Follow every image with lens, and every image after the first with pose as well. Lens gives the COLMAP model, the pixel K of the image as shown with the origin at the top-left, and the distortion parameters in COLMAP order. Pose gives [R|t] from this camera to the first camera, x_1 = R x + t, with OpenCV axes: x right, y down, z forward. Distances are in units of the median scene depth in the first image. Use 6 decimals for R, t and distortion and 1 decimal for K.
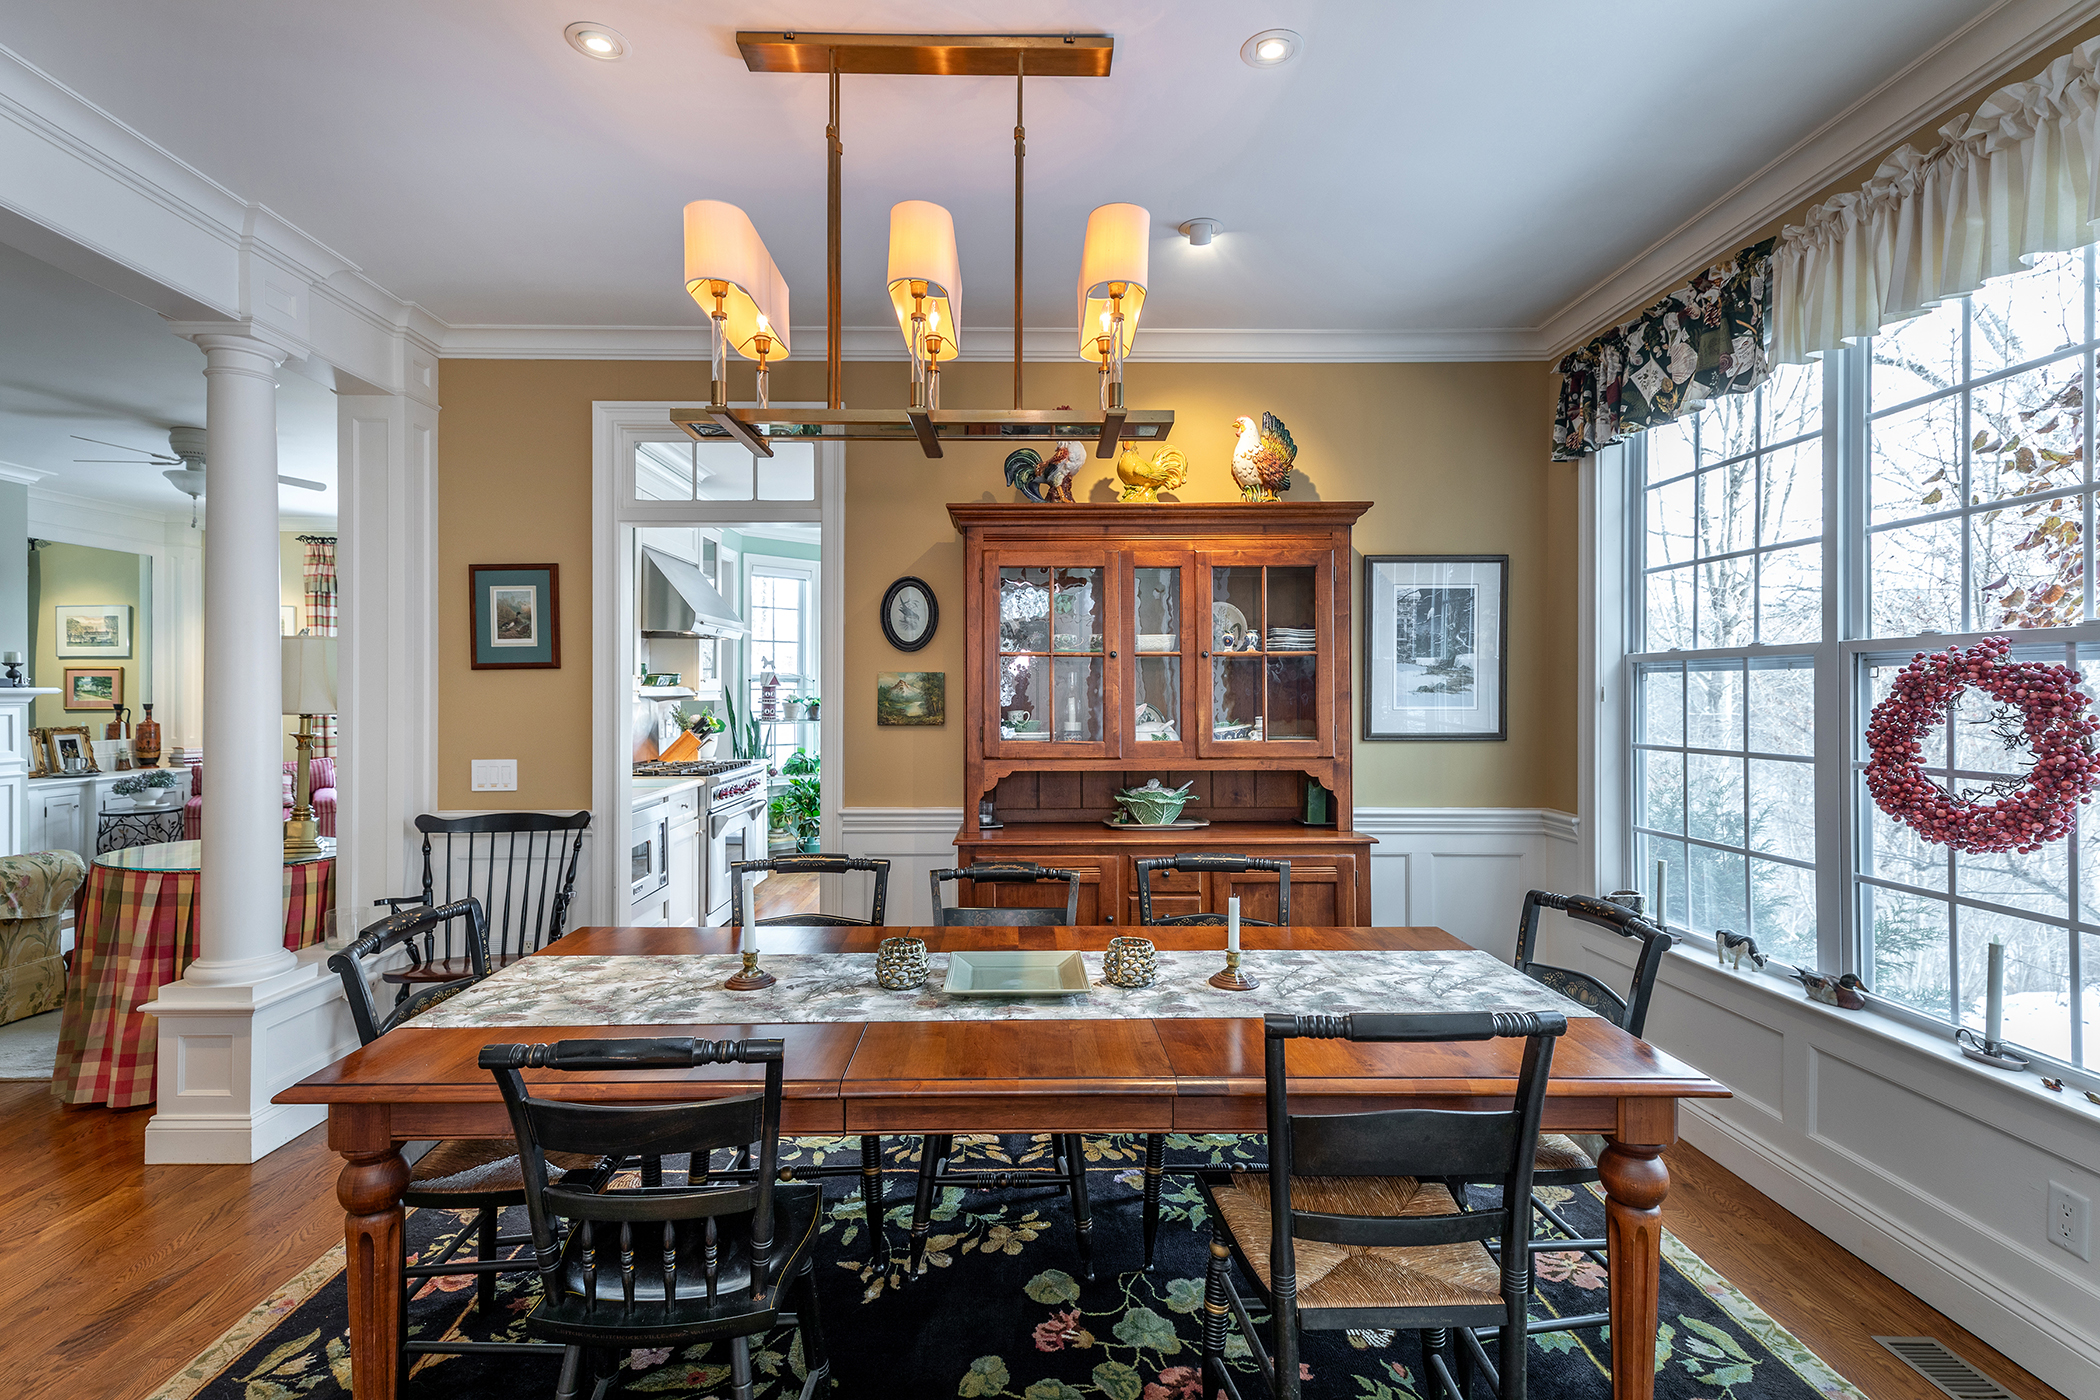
lens RADIAL K [[988.4, 0, 1014.7], [0, 988.4, 692.8], [0, 0, 1]] dist [0.033442, -0.012254]
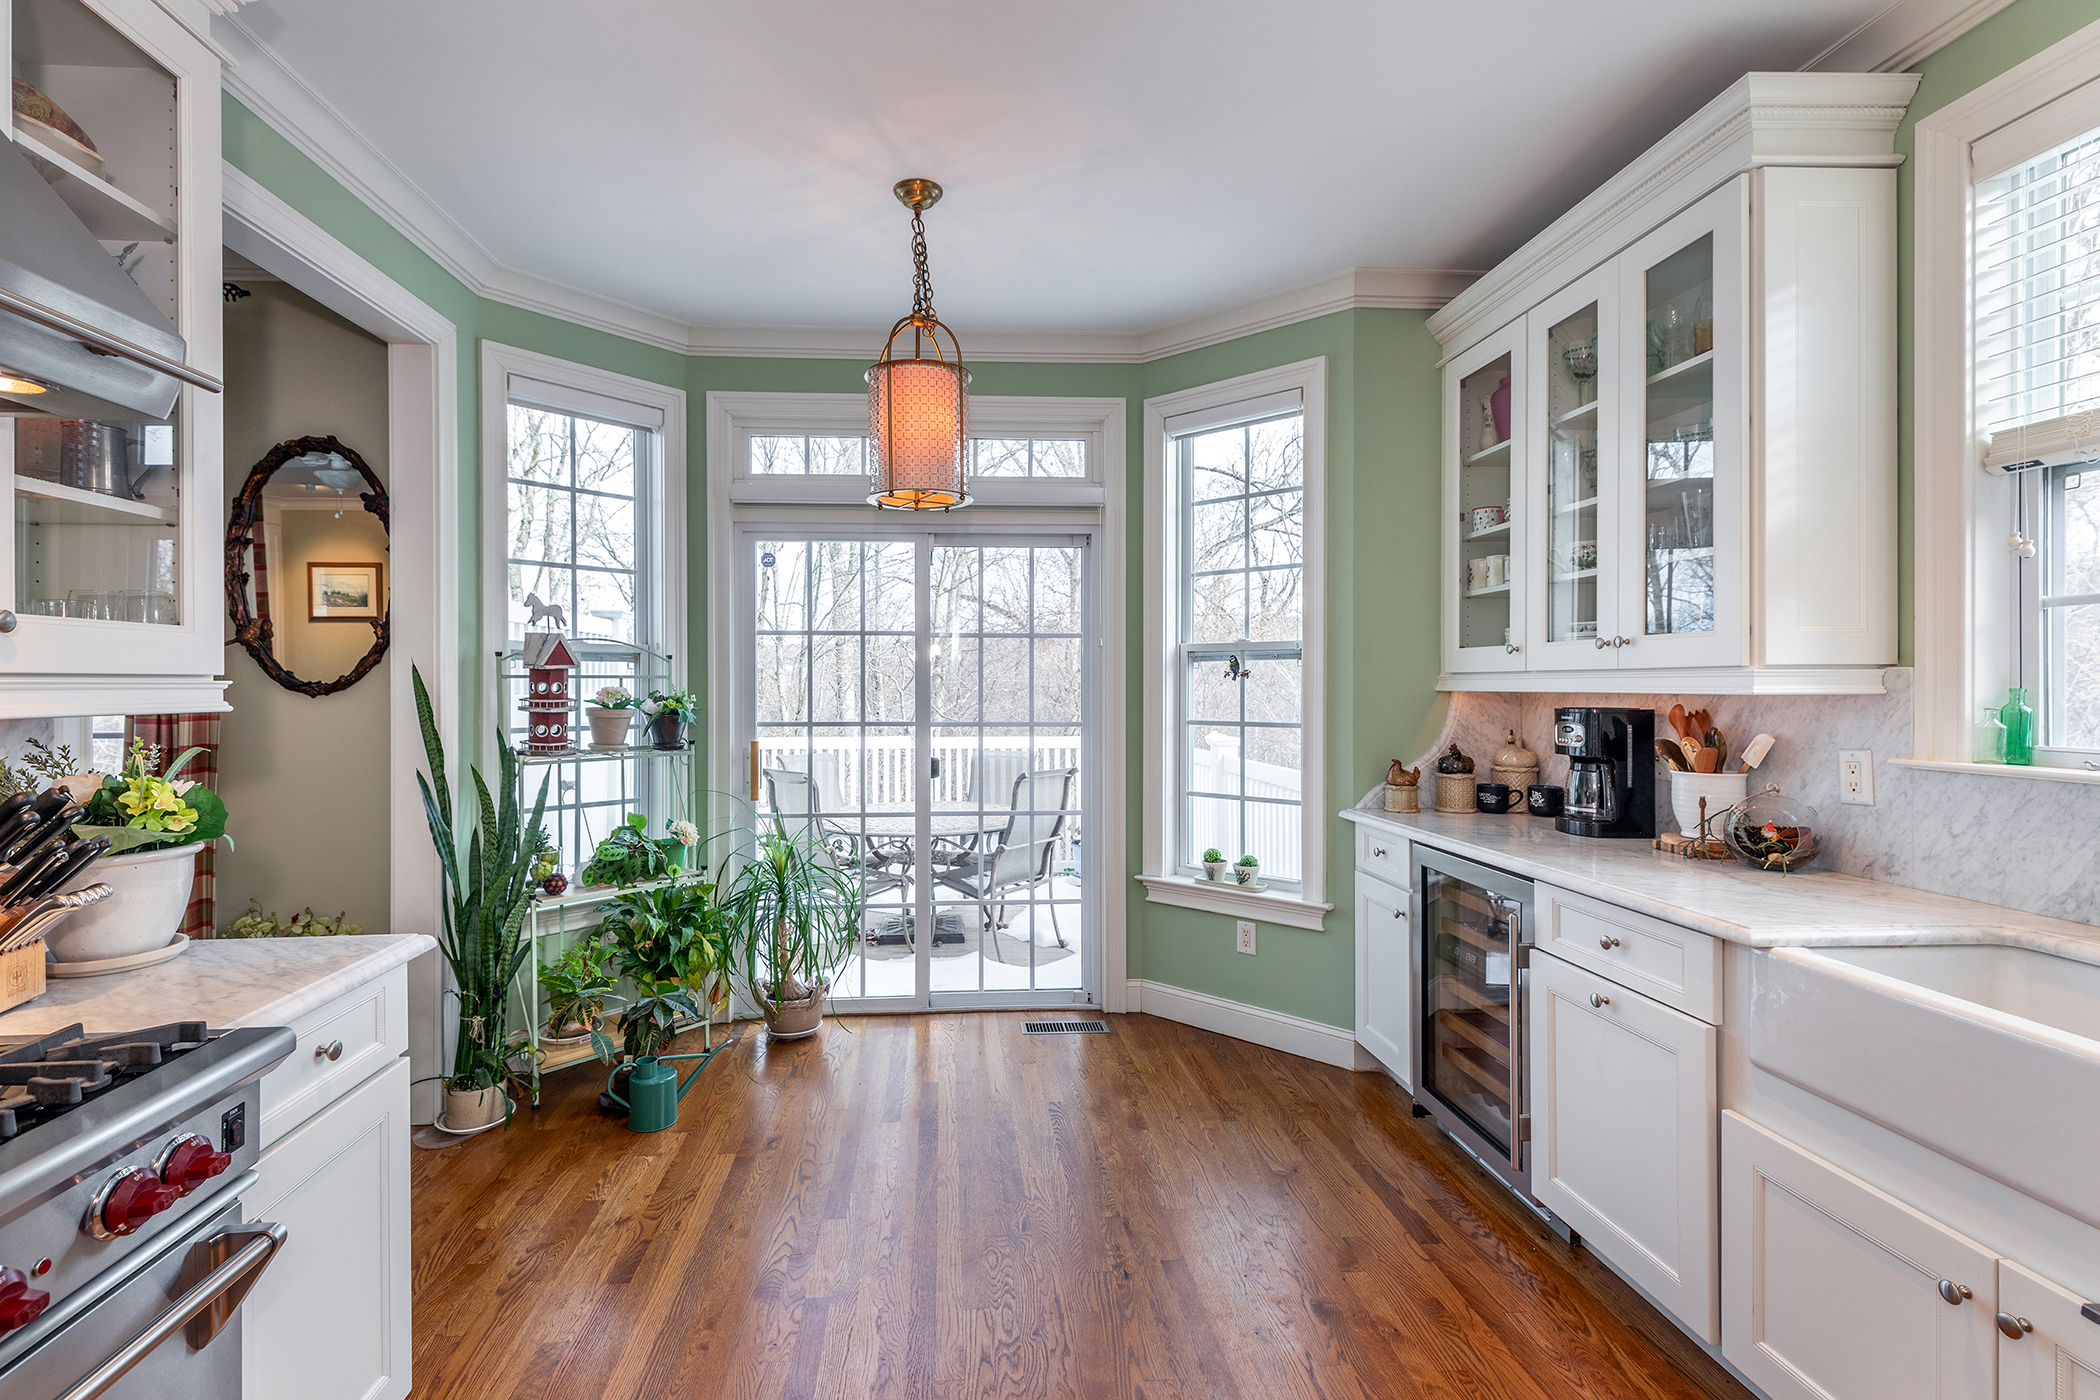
lens RADIAL K [[920.8, 0, 1042.2], [0, 920.8, 698.2], [0, 0, 1]] dist [0.017078, -0.000047]
pose [[0.993591, -0.005207, 0.112917, -0.235243], [0.004718, 0.999978, 0.004601, 0.012484], [-0.112939, -0.004038, 0.993594, 1.579211]]
